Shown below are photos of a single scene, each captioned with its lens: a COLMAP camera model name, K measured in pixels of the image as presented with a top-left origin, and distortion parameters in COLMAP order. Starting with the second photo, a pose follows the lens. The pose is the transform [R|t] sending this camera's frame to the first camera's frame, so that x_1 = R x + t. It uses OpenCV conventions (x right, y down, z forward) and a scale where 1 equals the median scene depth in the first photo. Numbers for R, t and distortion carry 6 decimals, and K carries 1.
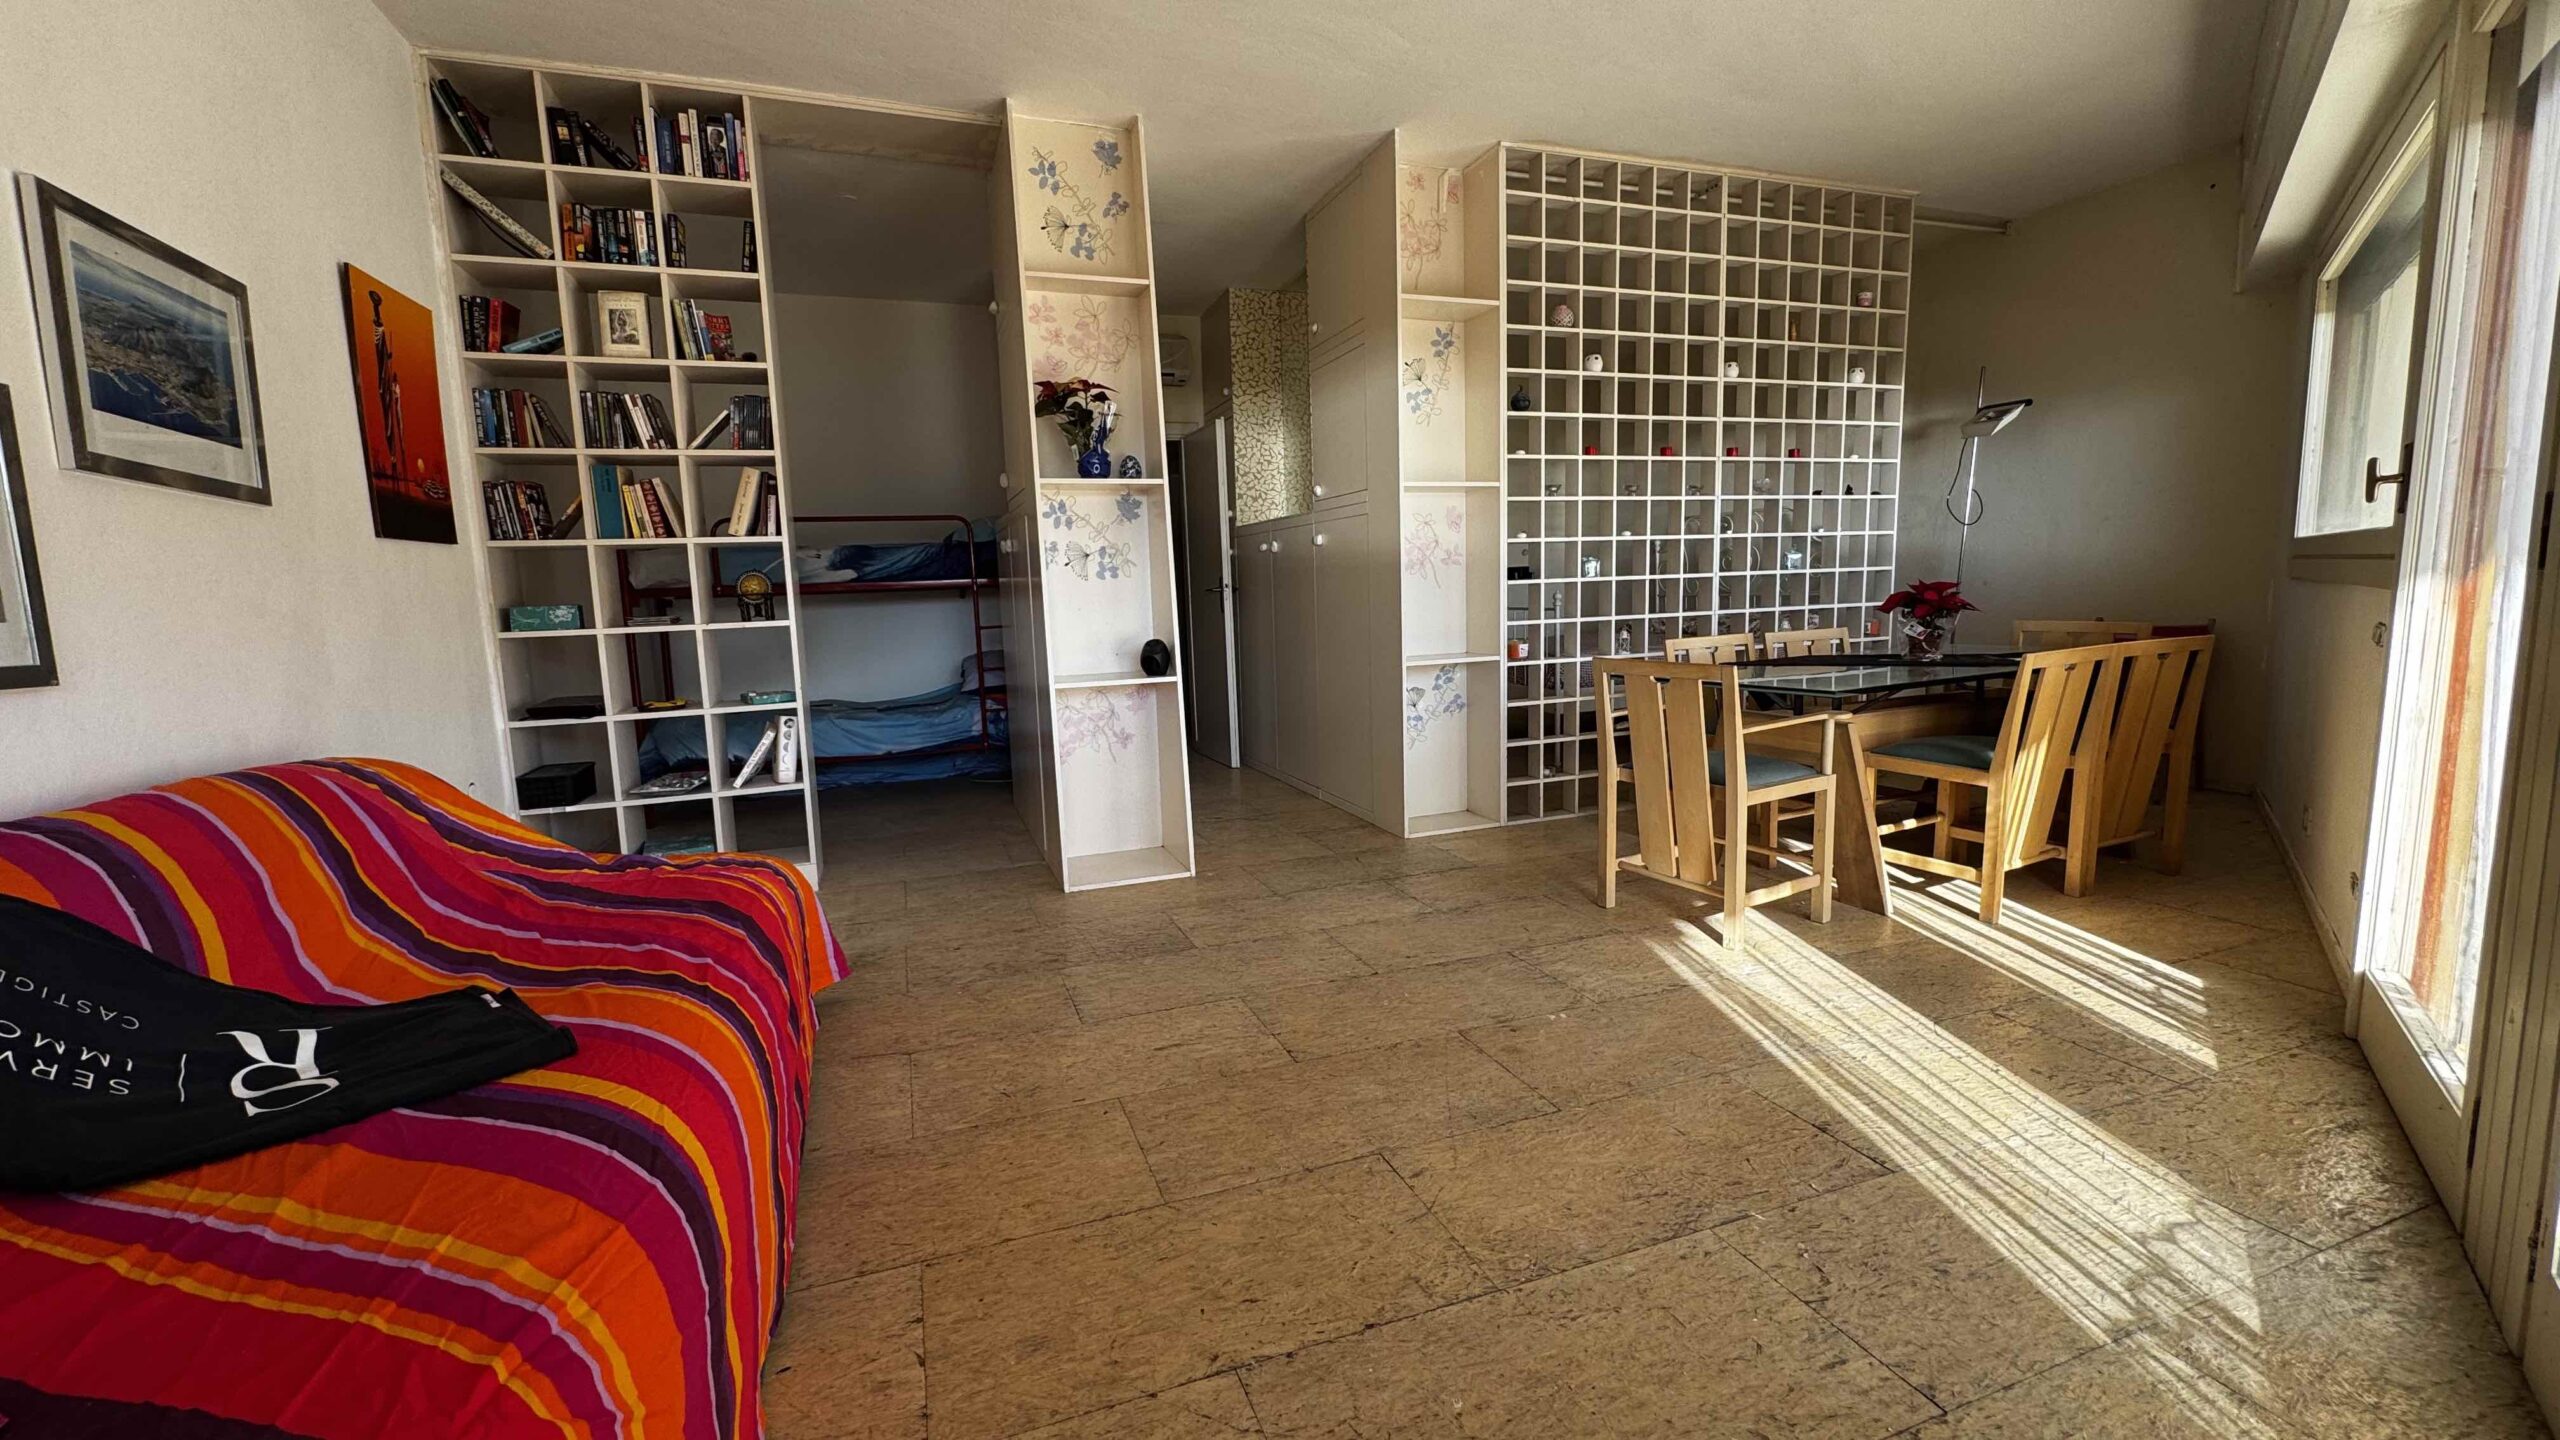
lens RADIAL K [[1014.1, 0, 1279.8], [0, 1014.1, 715.3], [0, 0, 1]] dist [-0.000168, -0.000012]
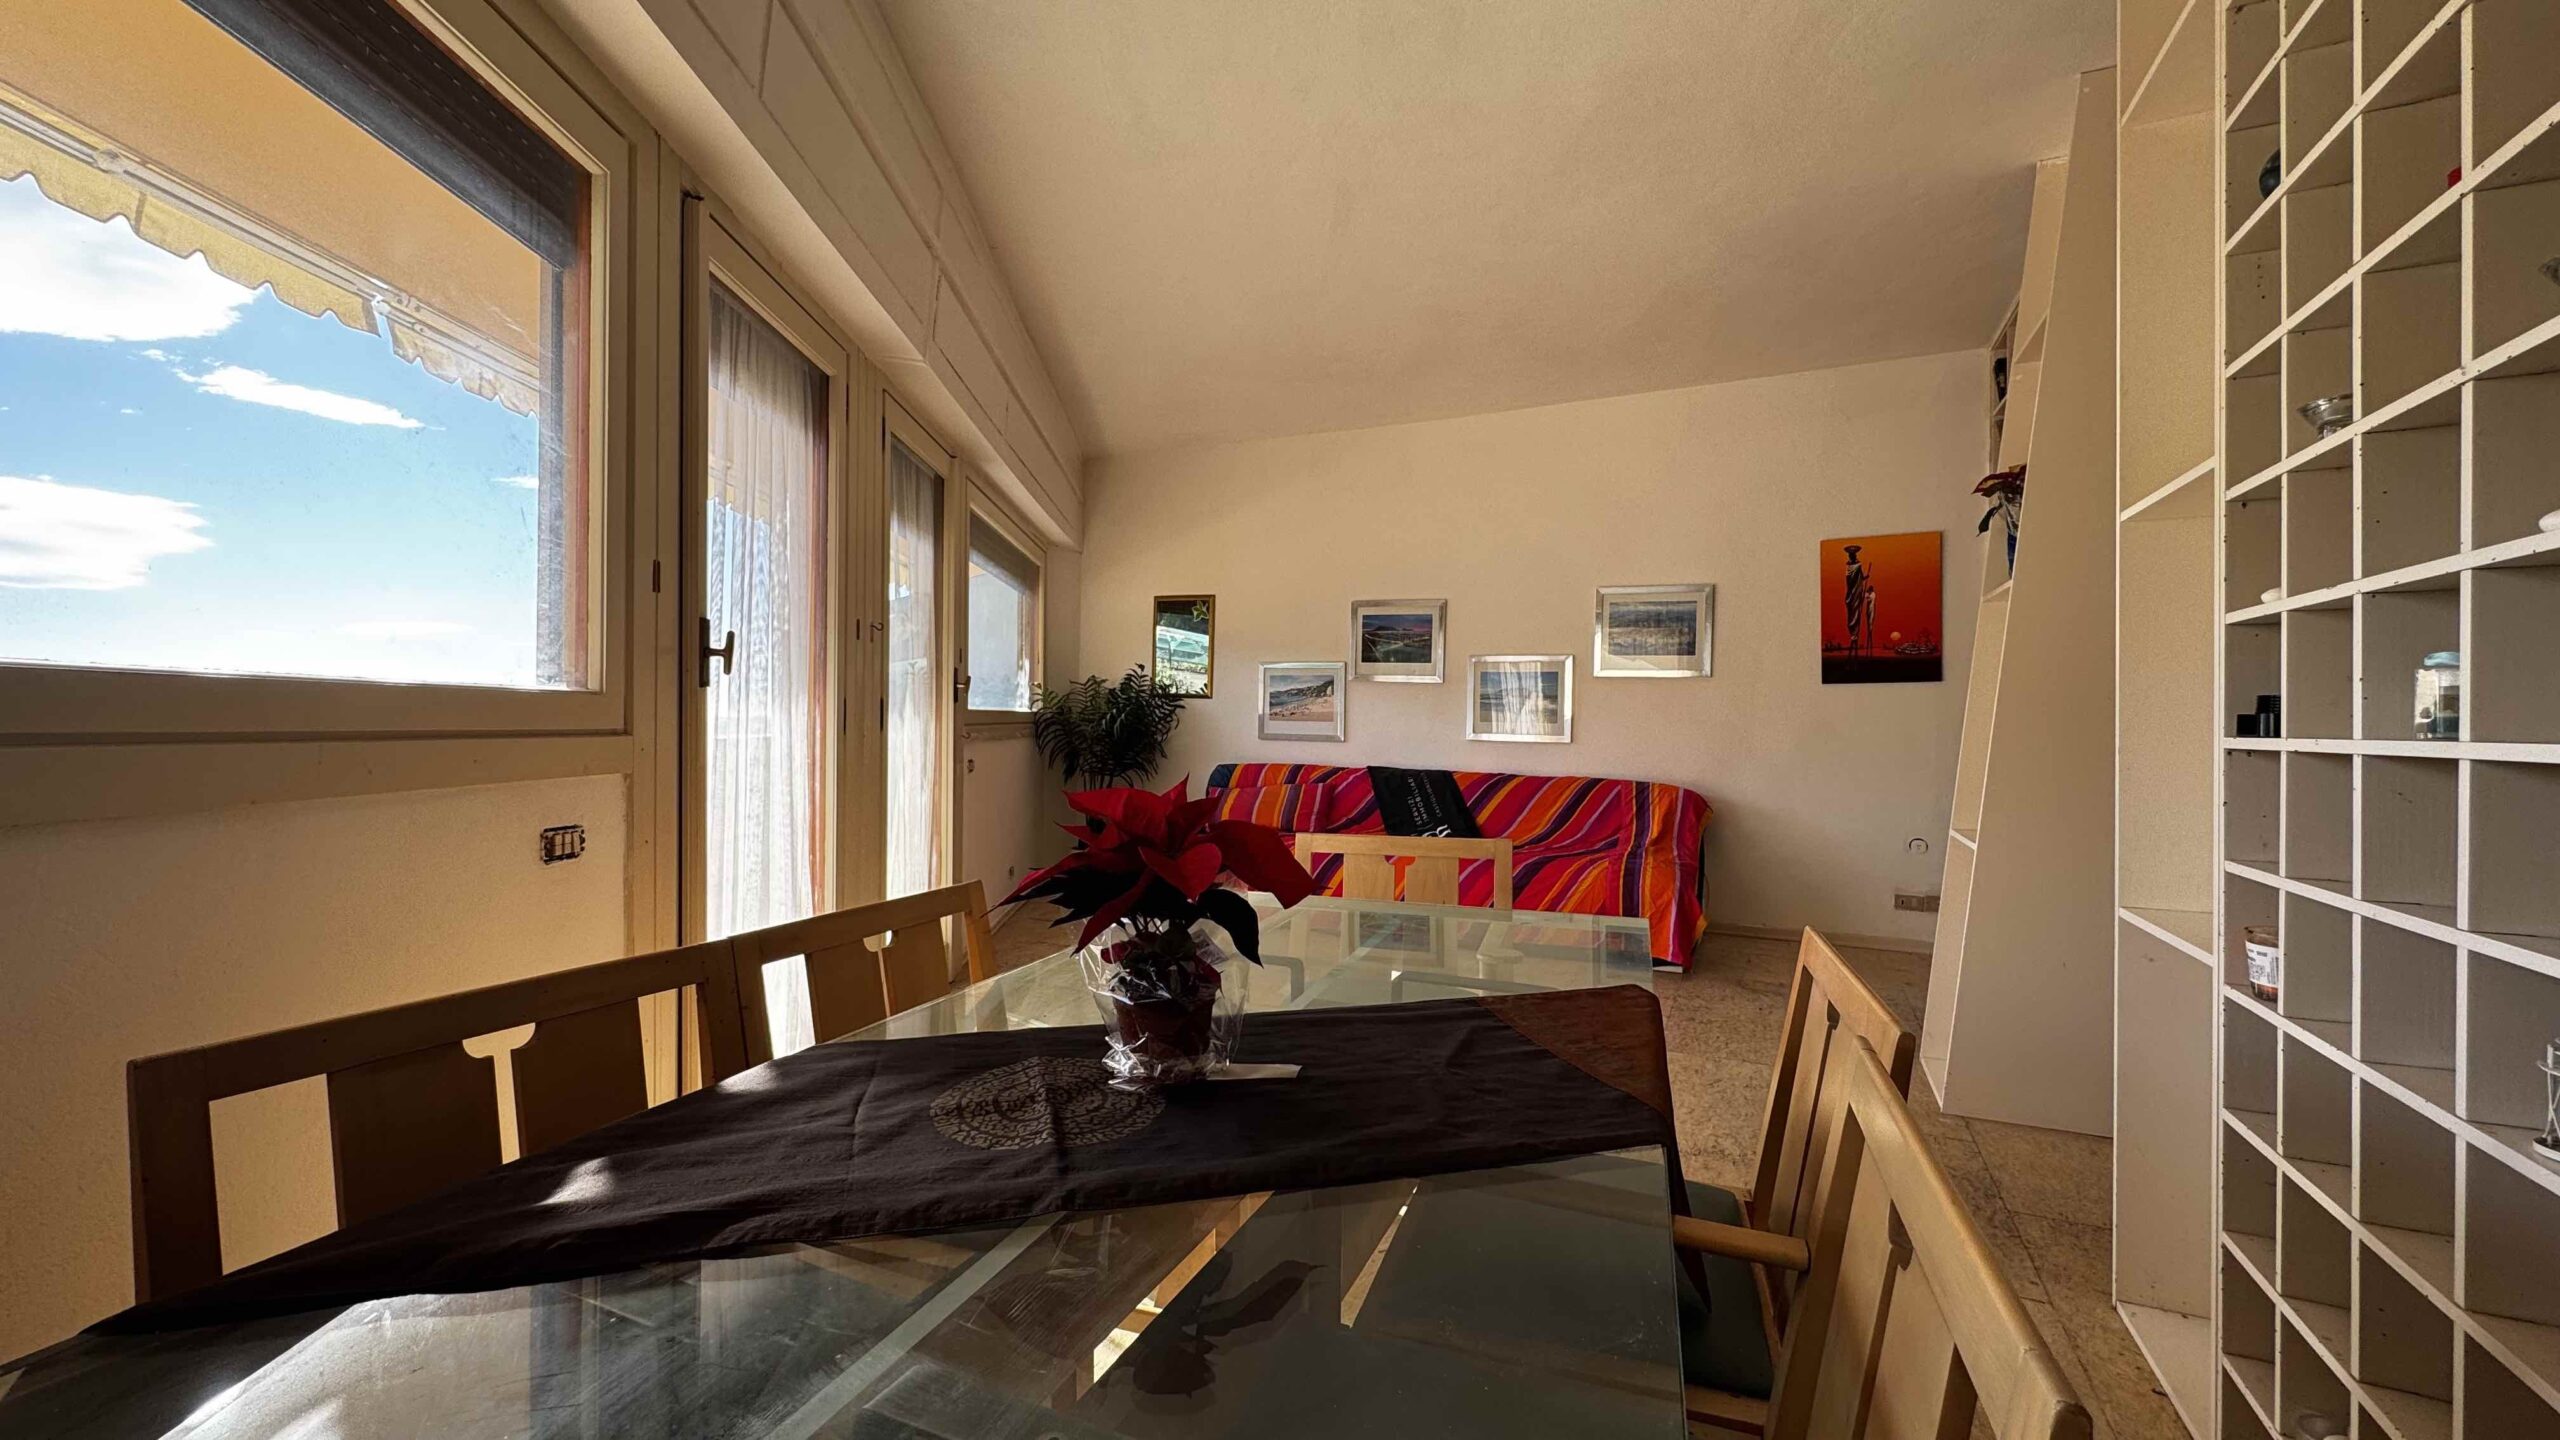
lens RADIAL K [[1021.2, 0, 1278.5], [0, 1021.2, 719.1], [0, 0, 1]] dist [-0.002314, -0.000110]
pose [[-0.726110, 0.026917, -0.687051, 1.090995], [-0.067813, 0.991558, 0.110516, -0.249775], [0.684226, 0.126838, -0.718155, 1.658311]]
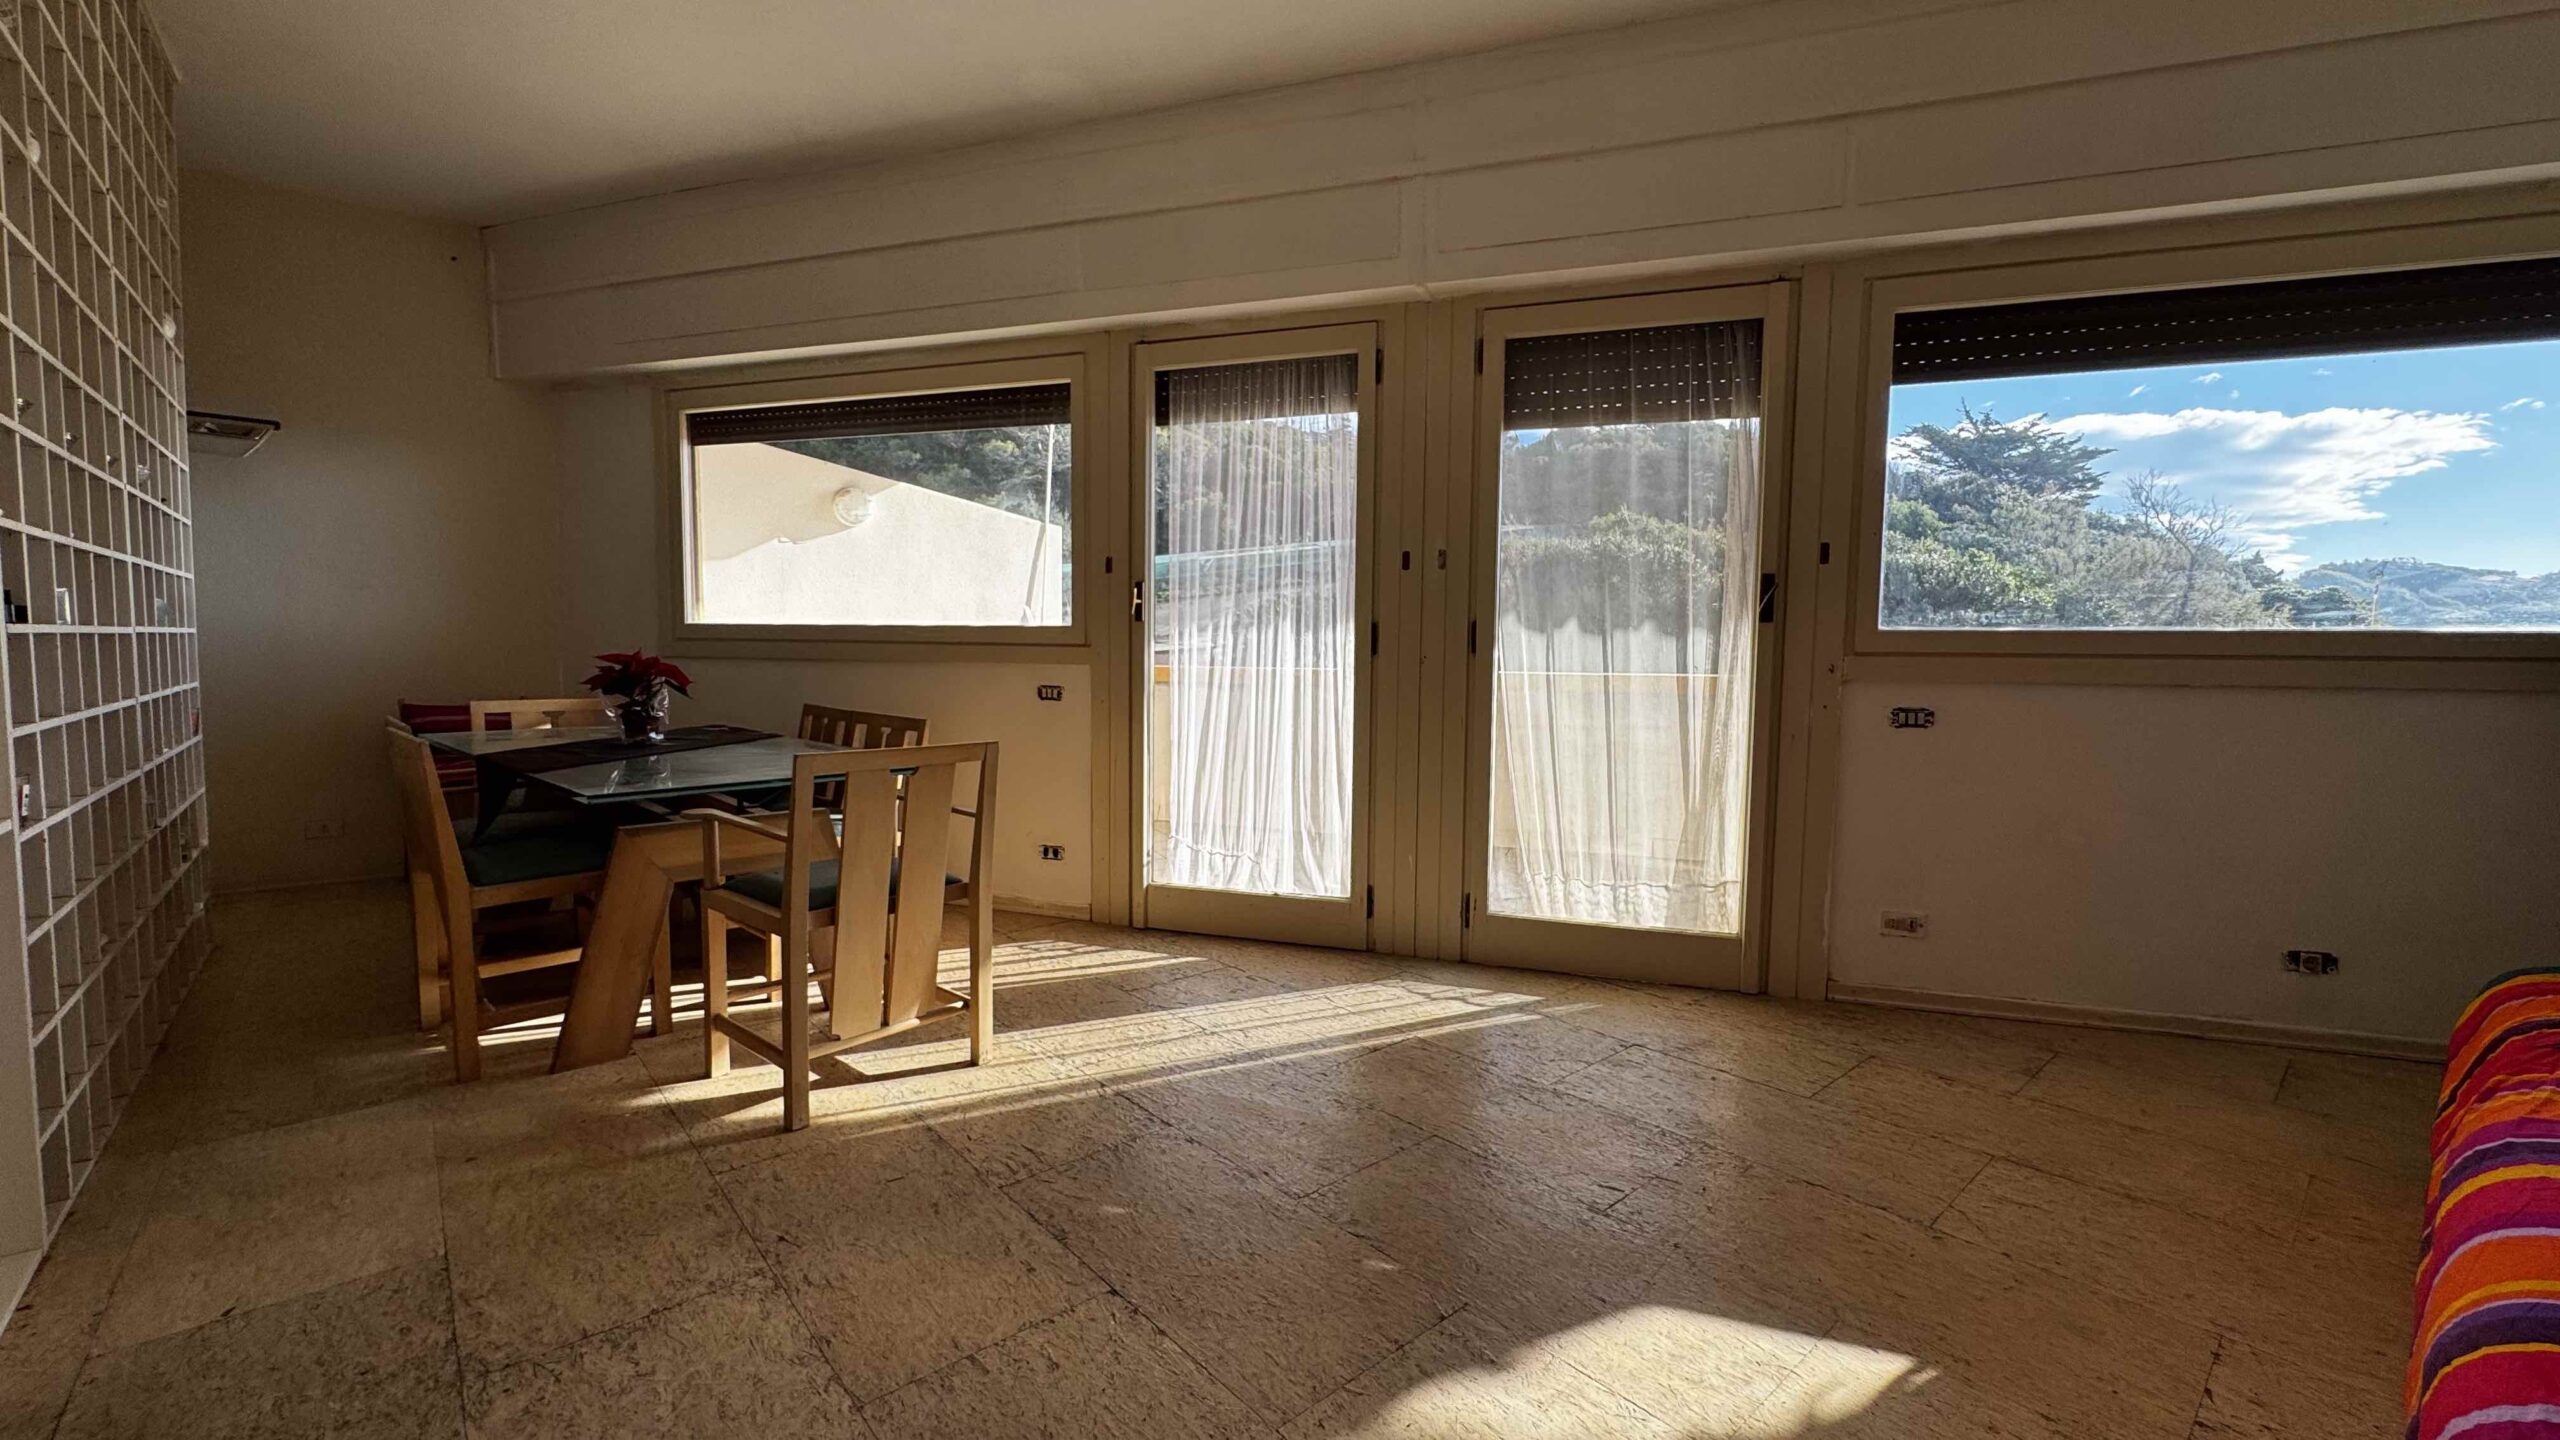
lens RADIAL K [[1021.2, 0, 1278.5], [0, 1021.2, 719.1], [0, 0, 1]] dist [-0.002314, -0.000110]
pose [[-0.351976, -0.035221, 0.935346, -0.501641], [0.115222, 0.990061, 0.080640, -0.116426], [-0.928890, 0.136156, -0.344419, 1.113406]]
